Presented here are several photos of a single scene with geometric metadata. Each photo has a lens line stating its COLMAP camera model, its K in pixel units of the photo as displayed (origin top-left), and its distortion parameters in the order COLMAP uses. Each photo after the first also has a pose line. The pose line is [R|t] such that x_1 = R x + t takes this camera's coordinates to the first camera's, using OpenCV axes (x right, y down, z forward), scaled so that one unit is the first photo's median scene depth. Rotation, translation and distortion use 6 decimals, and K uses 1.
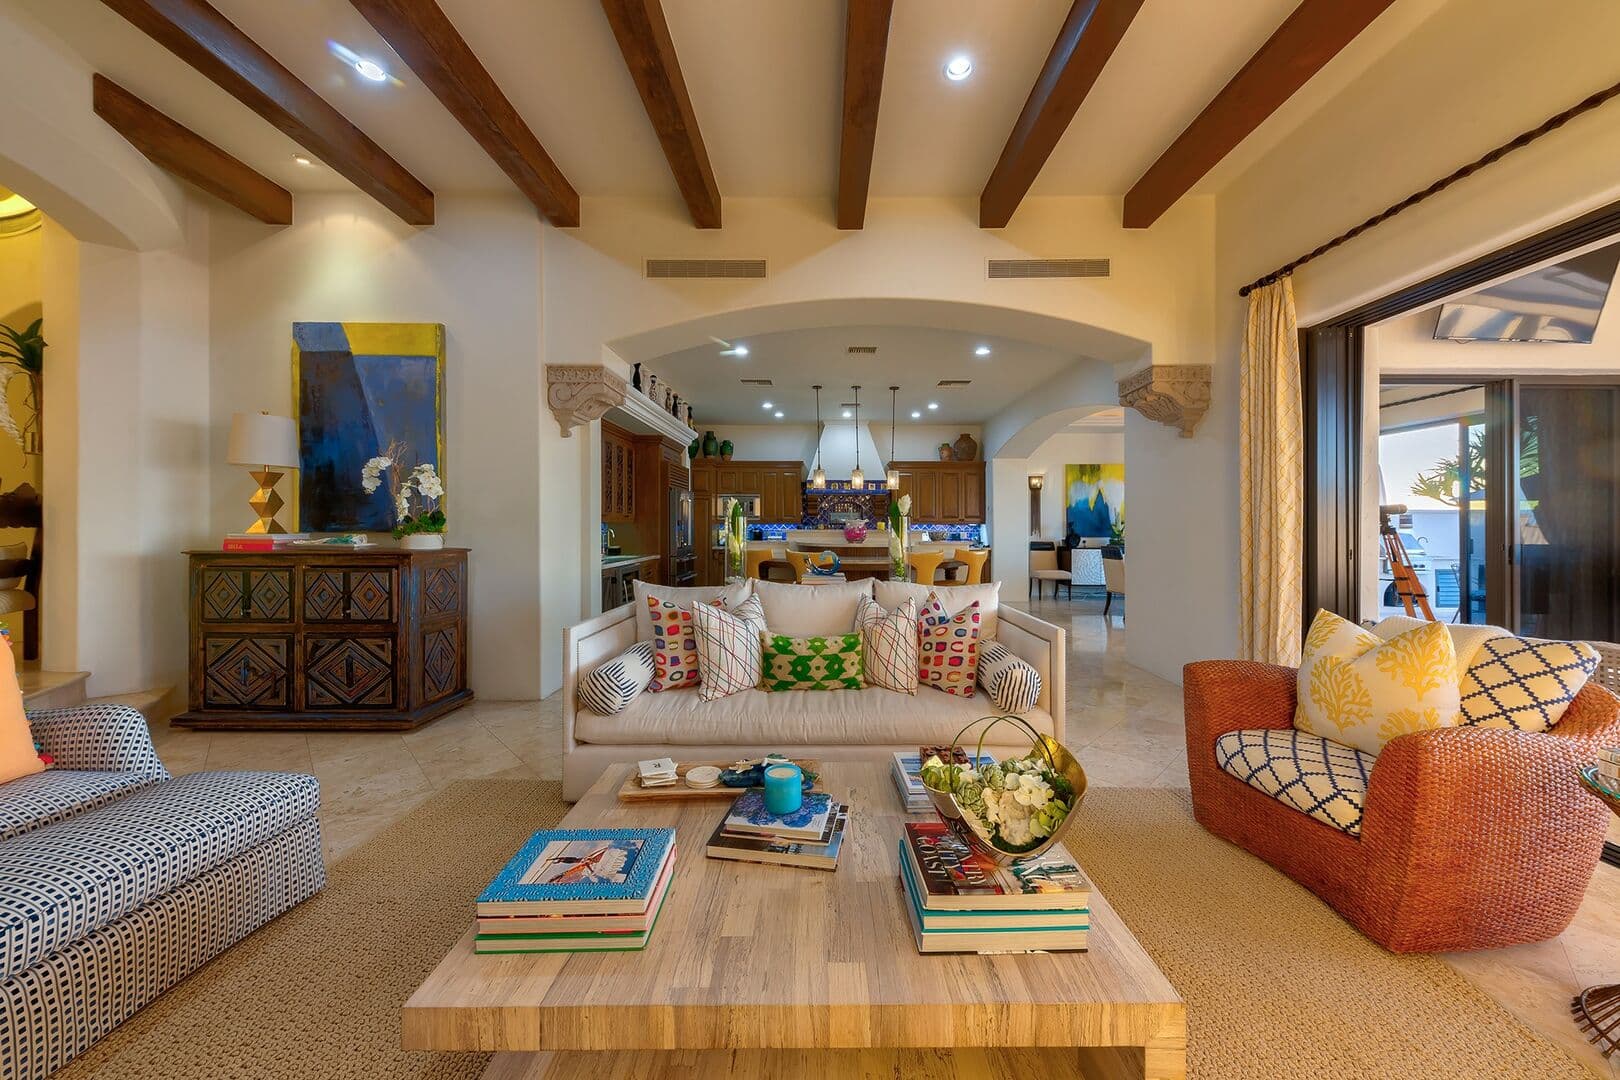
lens RADIAL K [[538.8, 0, 804.0], [0, 538.8, 527.7], [0, 0, 1]] dist [0.005674, -0.000375]
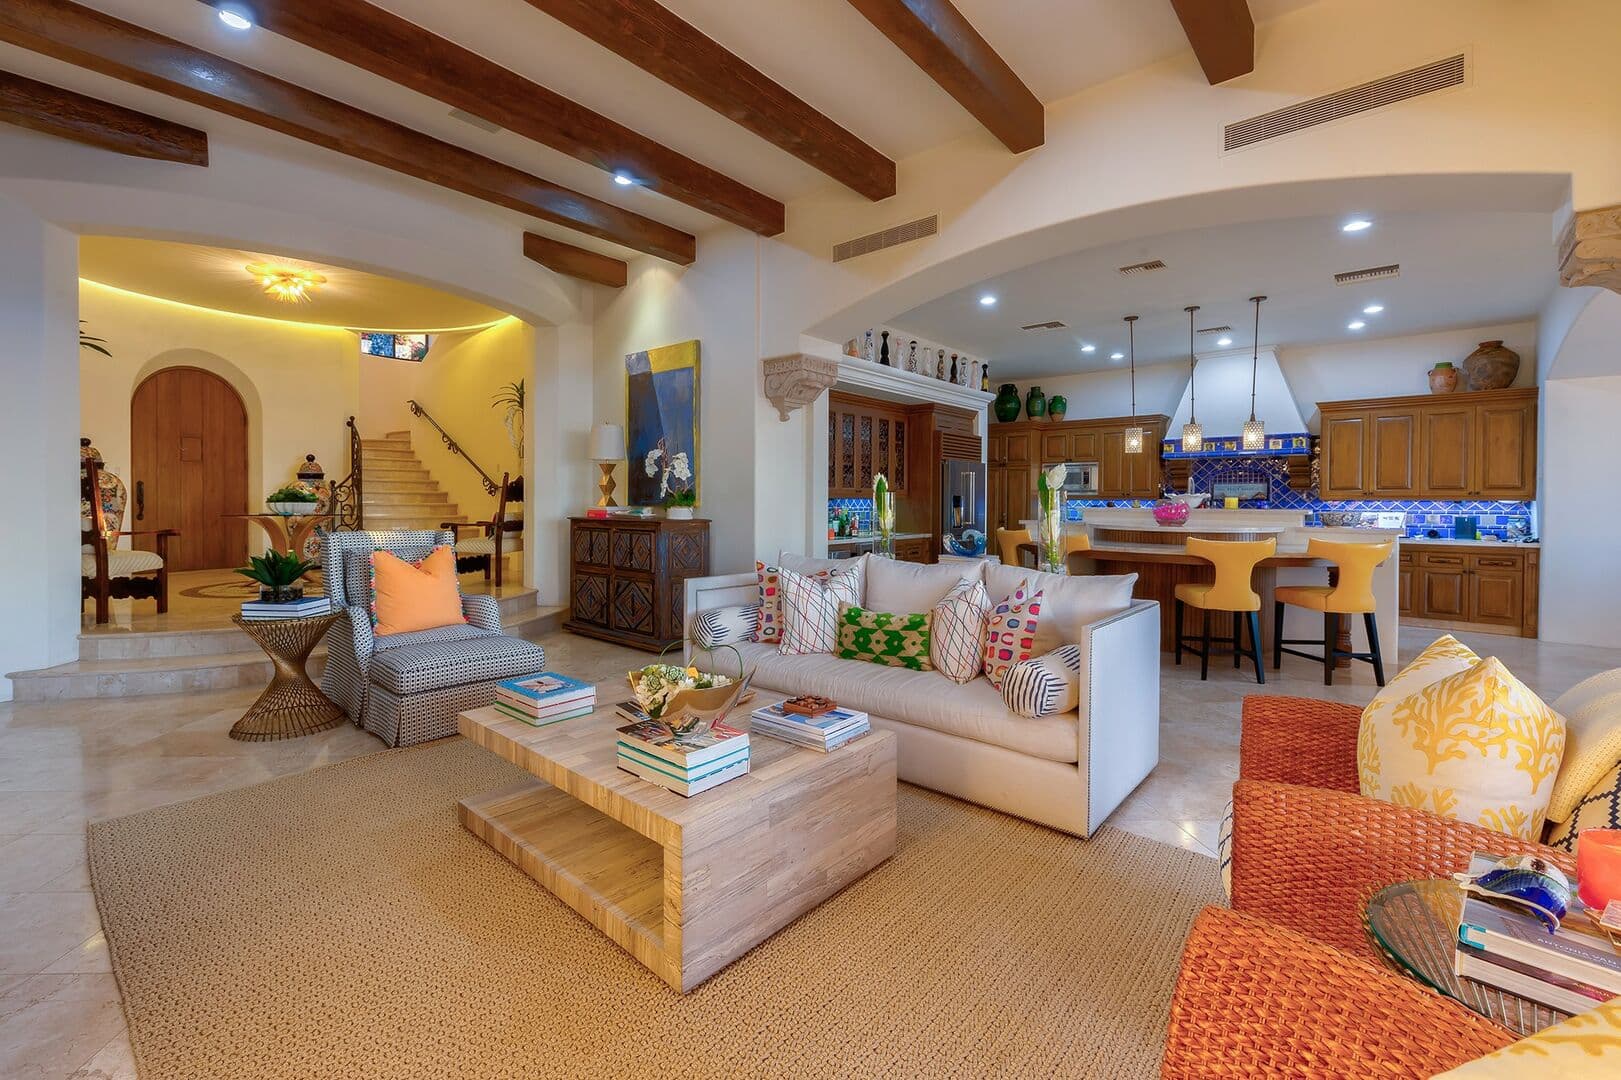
lens RADIAL K [[673.3, 0, 791.4], [0, 673.3, 515.1], [0, 0, 1]] dist [0.001781, 0.000026]
pose [[0.760711, 0.014907, -0.648919, 0.537749], [-0.005259, 0.999845, 0.016804, 0.001296], [0.649069, -0.009371, 0.760672, -0.049013]]
